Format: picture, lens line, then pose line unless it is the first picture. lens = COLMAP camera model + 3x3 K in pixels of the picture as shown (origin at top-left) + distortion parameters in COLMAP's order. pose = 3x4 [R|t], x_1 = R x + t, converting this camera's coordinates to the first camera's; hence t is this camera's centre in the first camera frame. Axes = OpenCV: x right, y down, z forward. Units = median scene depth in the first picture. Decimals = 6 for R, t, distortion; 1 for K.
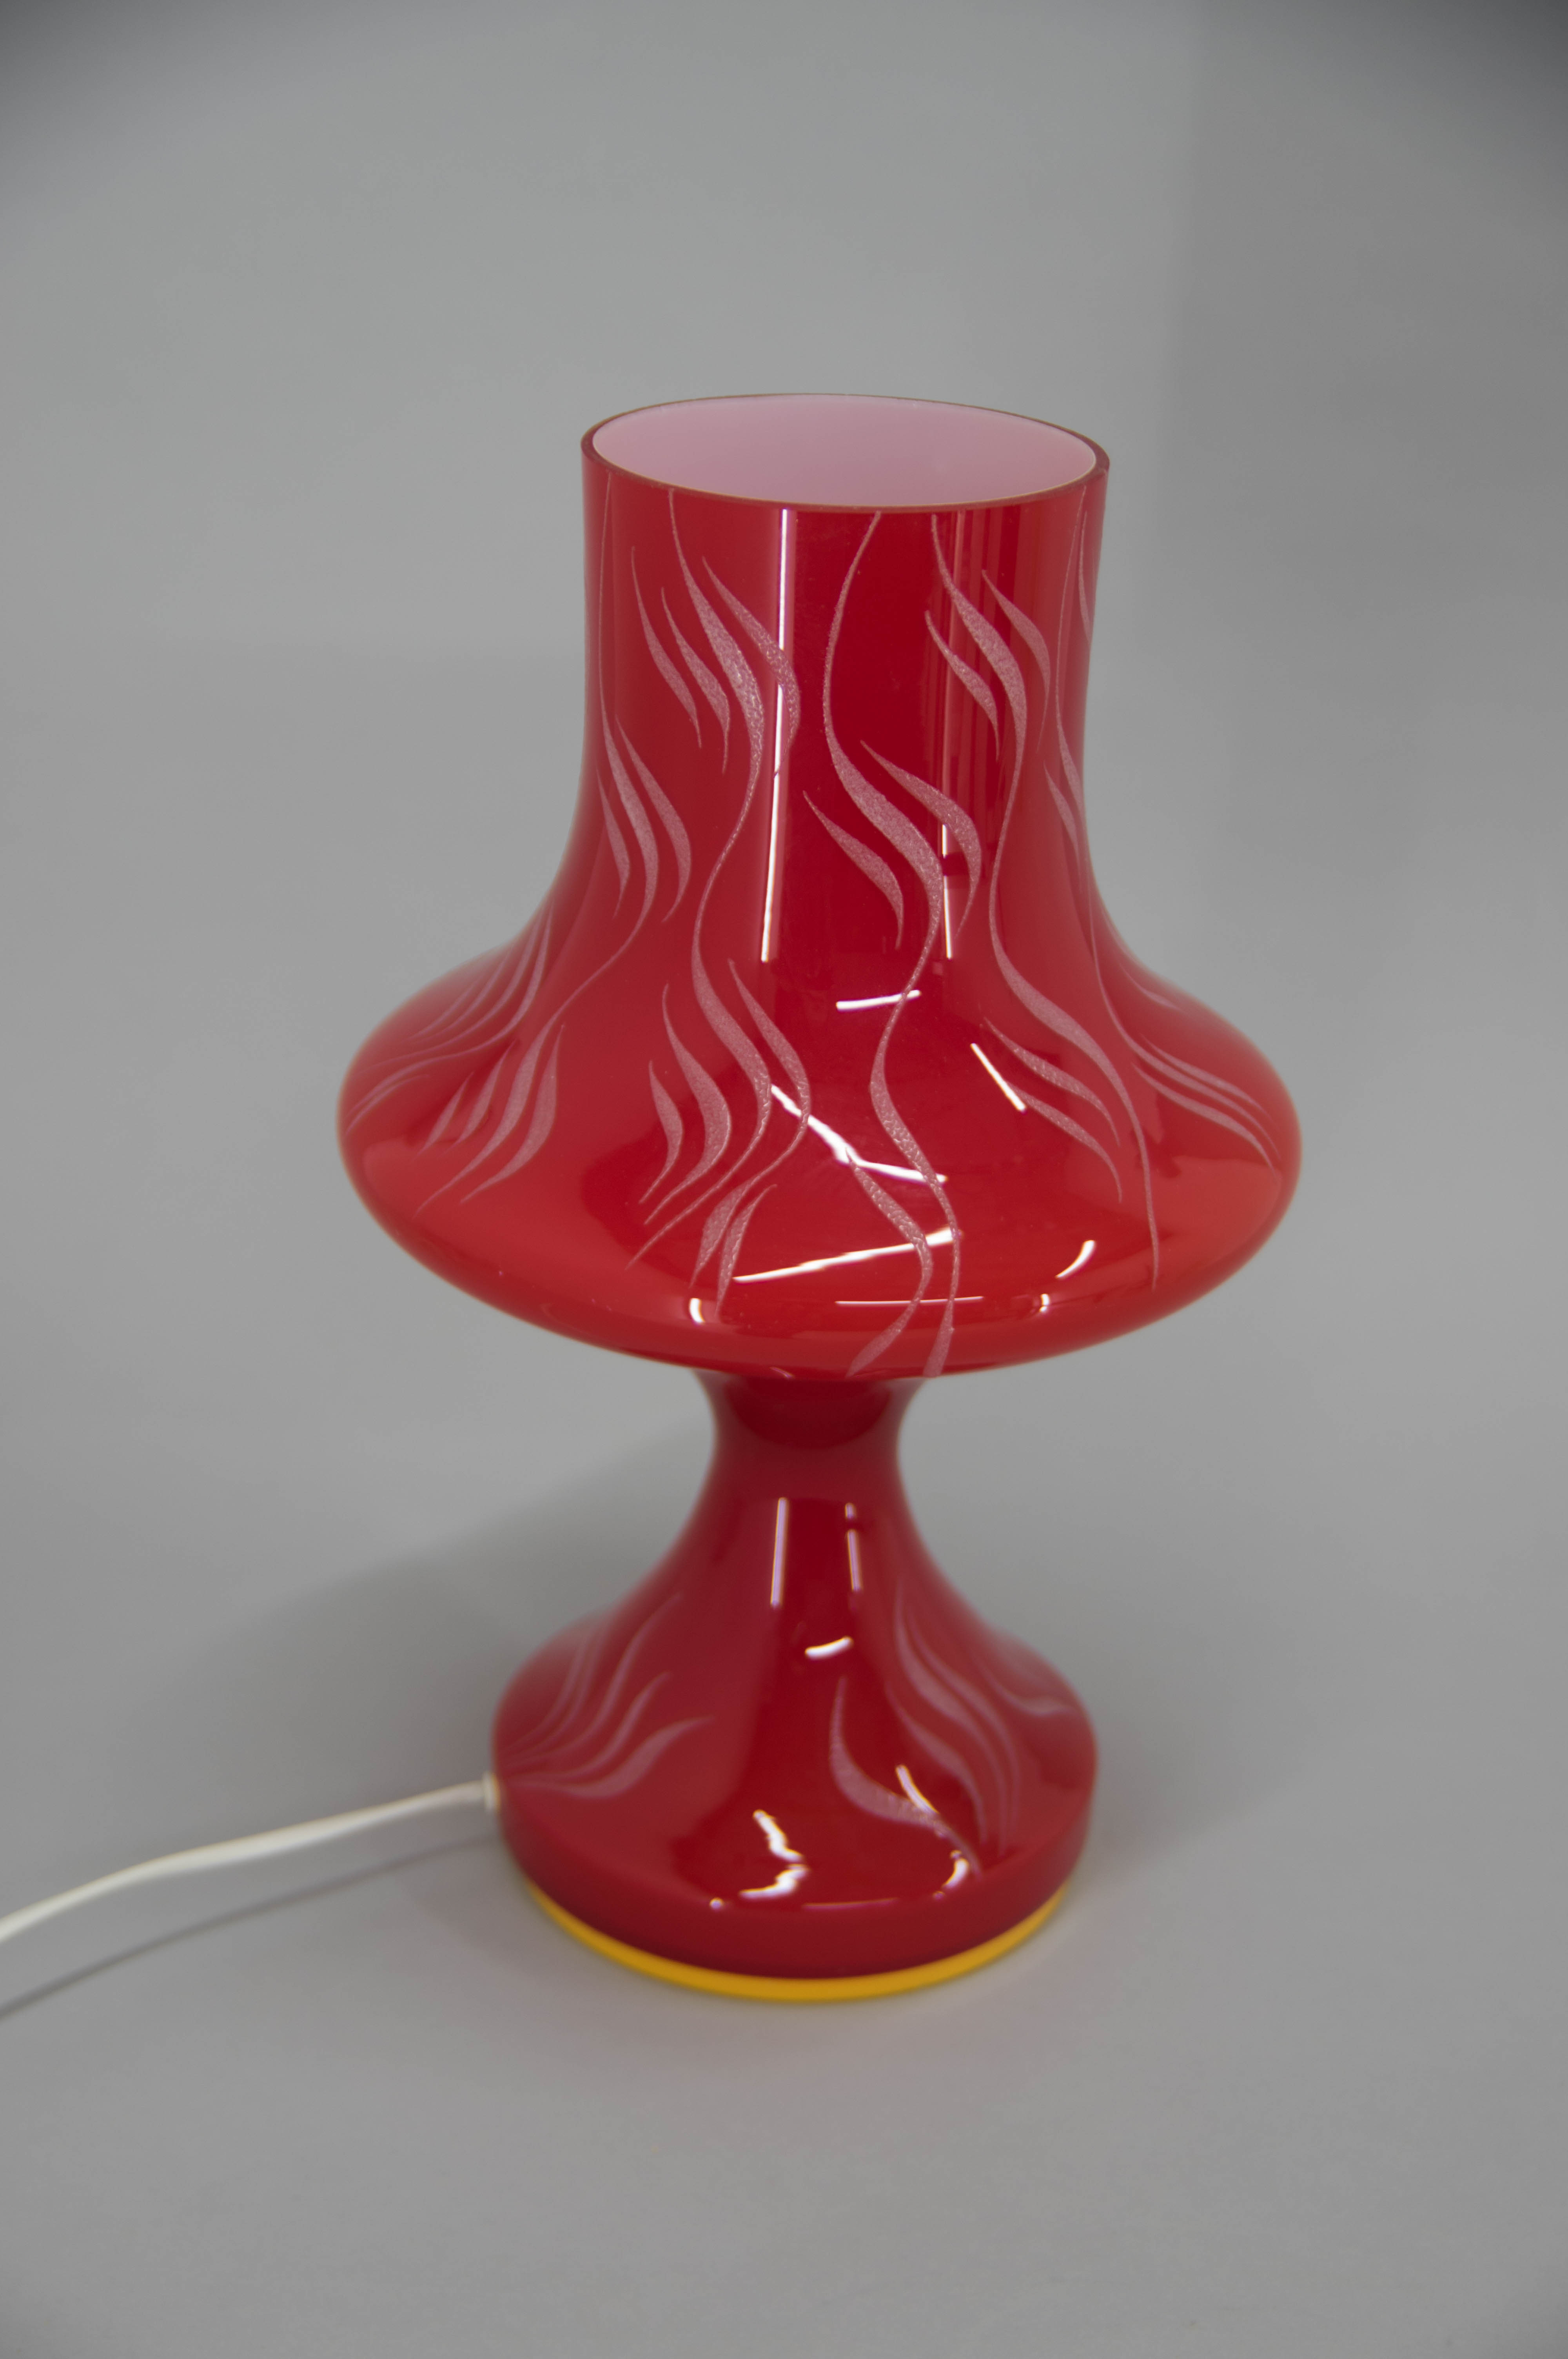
lens RADIAL K [[3710.4, 0, 777.2], [0, 3710.4, 1172.8], [0, 0, 1]] dist [-0.110472, 0.000000]
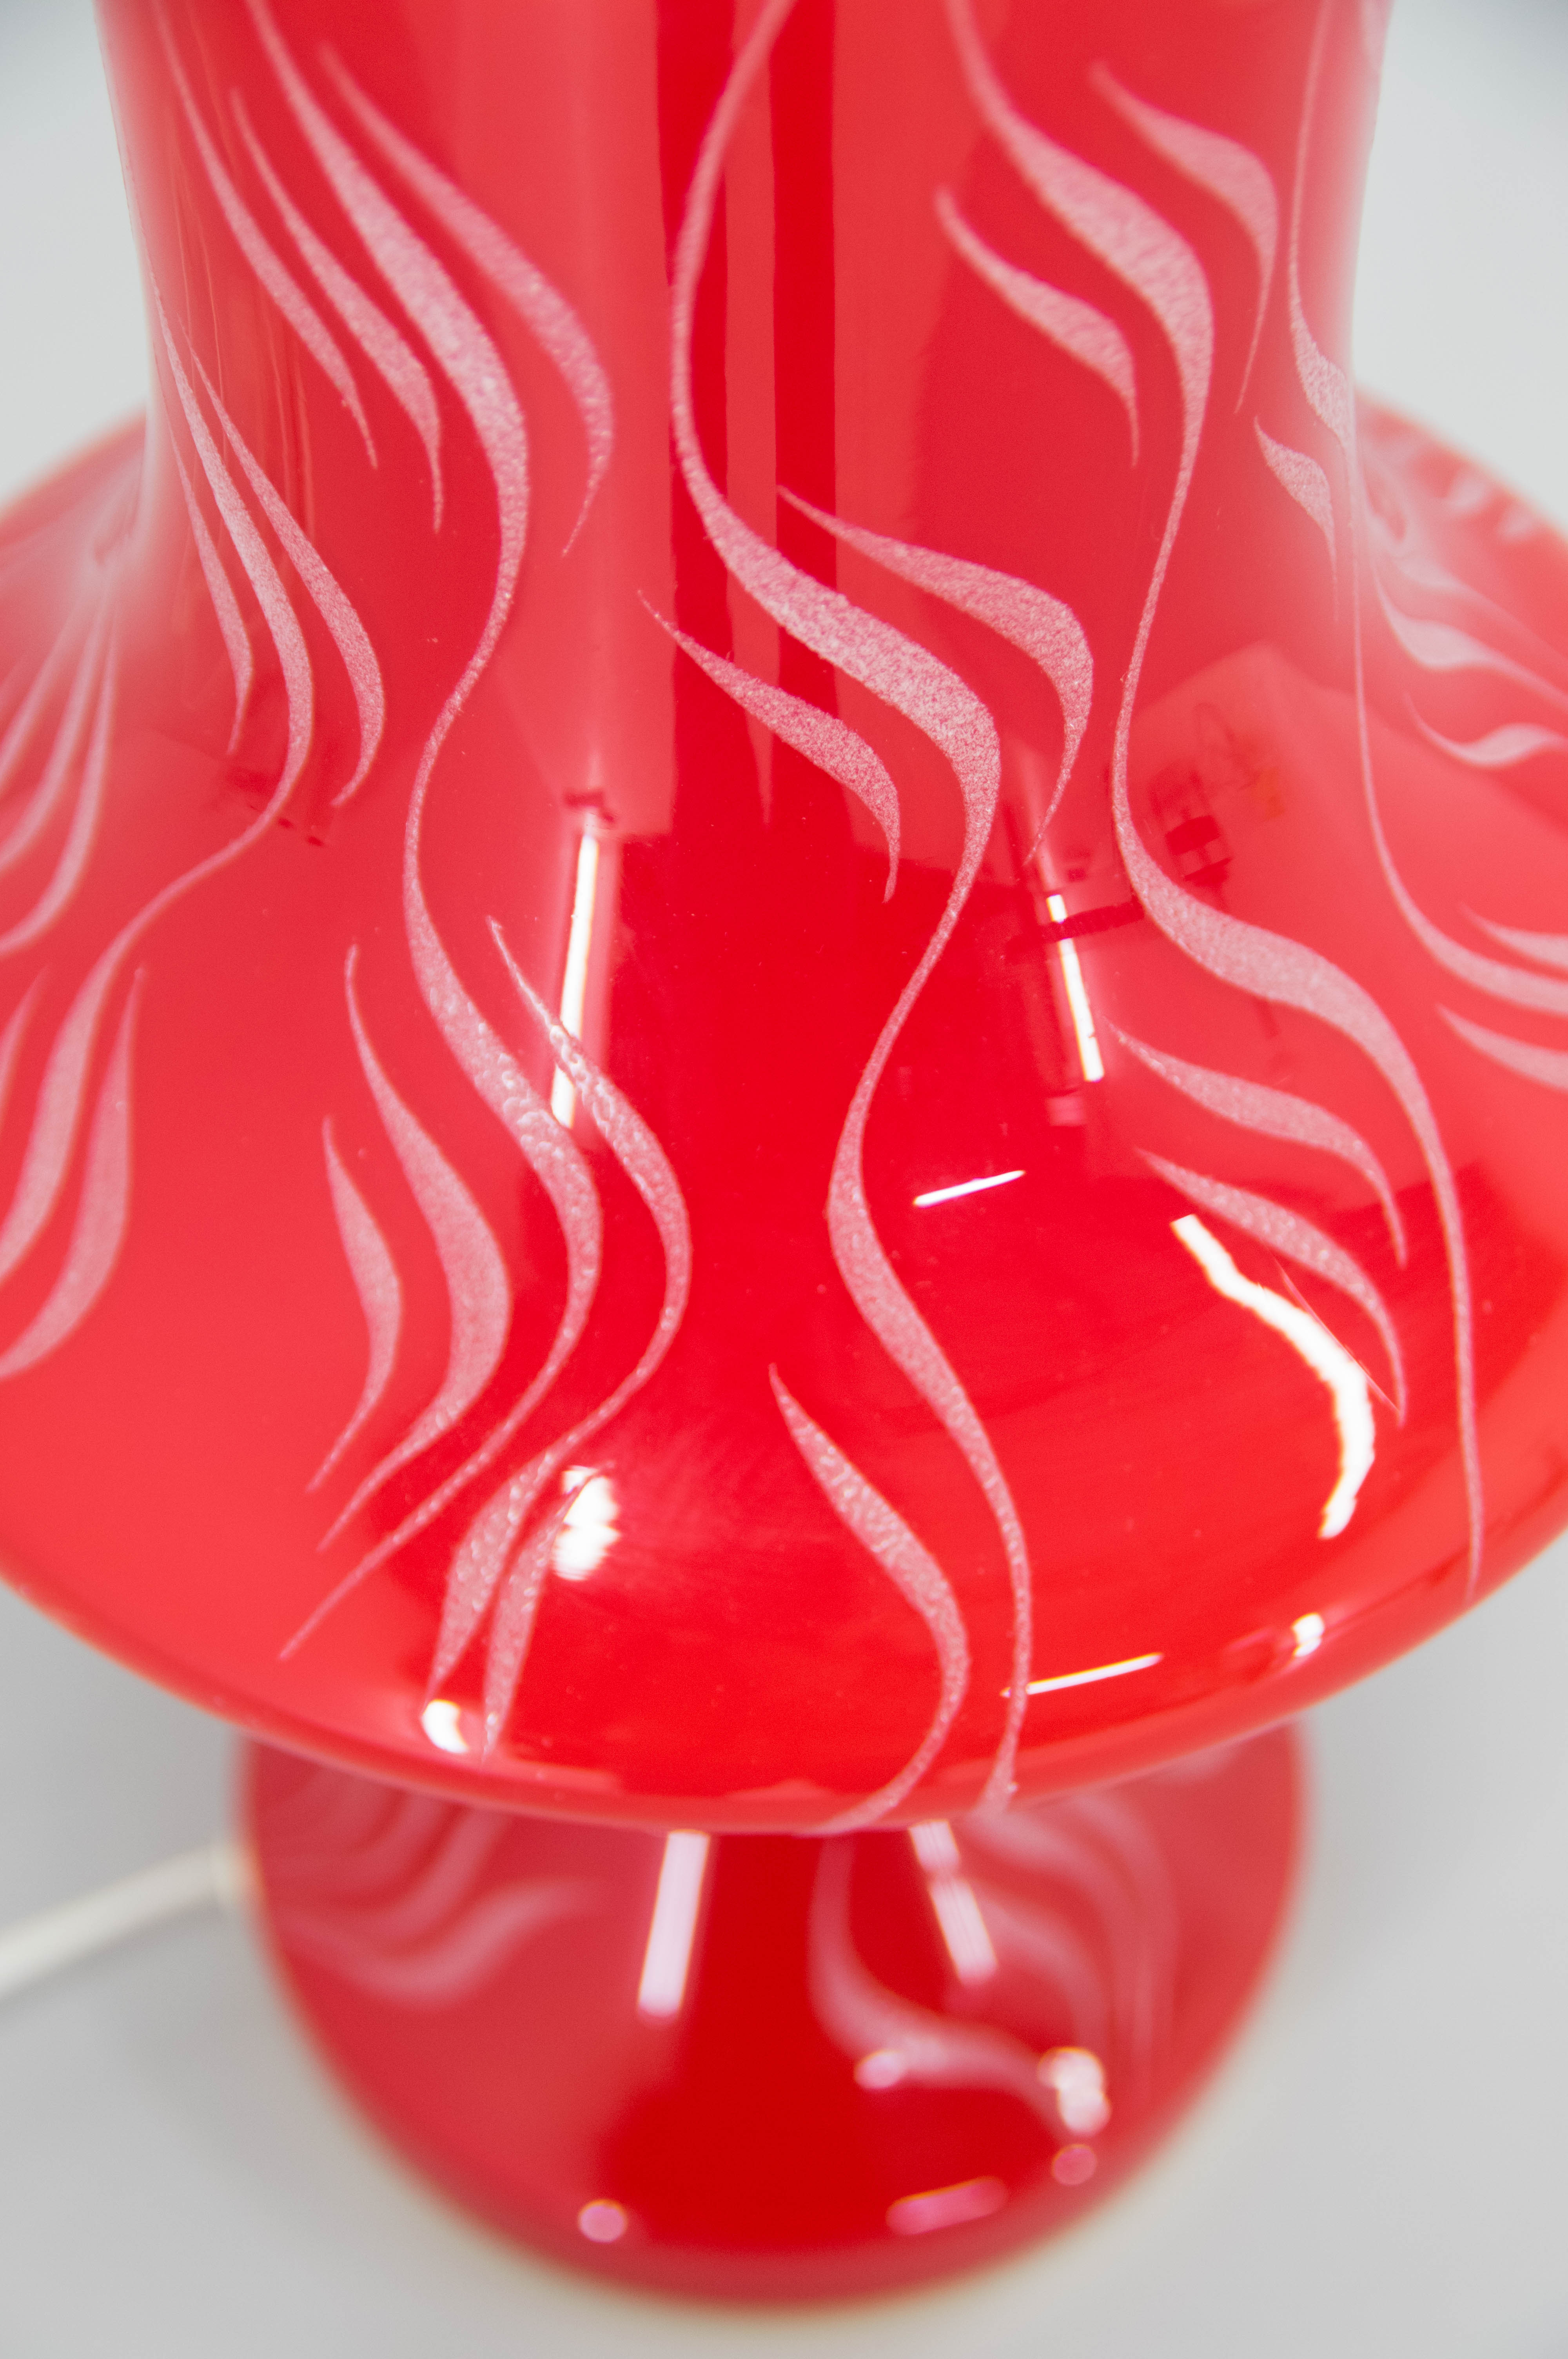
lens RADIAL K [[3964.0, 0, 783.9], [0, 3964.0, 1181.4], [0, 0, 1]] dist [-0.047047, 0.000000]
pose [[0.998902, -0.005914, -0.046481, 0.041286], [0.025904, 0.896318, 0.442655, -0.229577], [0.039044, -0.443372, 0.895487, 0.587688]]
